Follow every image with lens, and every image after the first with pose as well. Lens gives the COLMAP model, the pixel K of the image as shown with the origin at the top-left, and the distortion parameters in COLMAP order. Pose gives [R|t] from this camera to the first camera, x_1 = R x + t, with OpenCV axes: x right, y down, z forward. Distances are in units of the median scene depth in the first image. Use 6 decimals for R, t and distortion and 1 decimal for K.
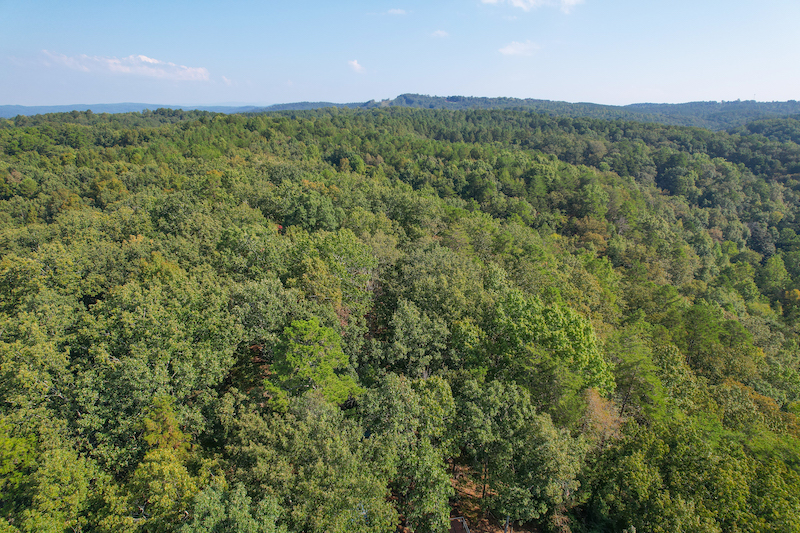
lens RADIAL K [[509.8, 0, 398.8], [0, 509.8, 268.9], [0, 0, 1]] dist [-0.074993, 0.068493]
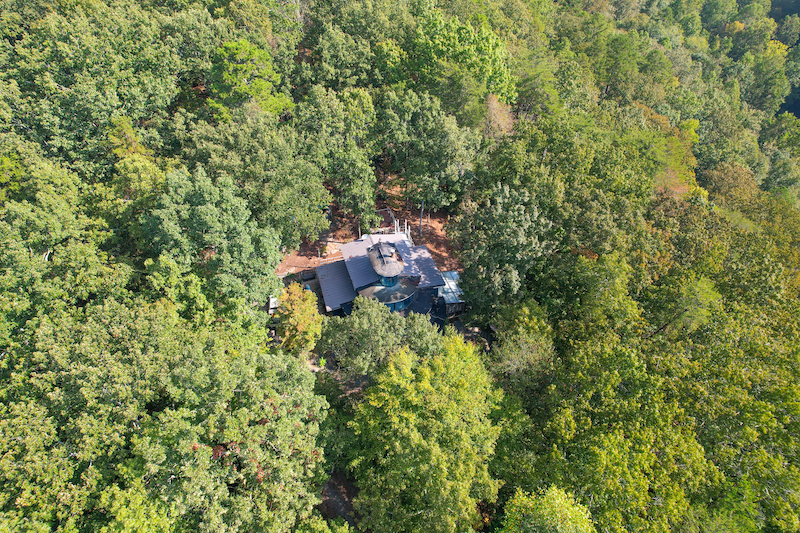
lens RADIAL K [[509.8, 0, 398.8], [0, 509.8, 268.9], [0, 0, 1]] dist [-0.074993, 0.068493]
pose [[0.995107, -0.070515, 0.069205, 0.055314], [0.032540, 0.895273, 0.444328, 0.070588], [-0.093289, -0.439902, 0.893187, -0.210020]]
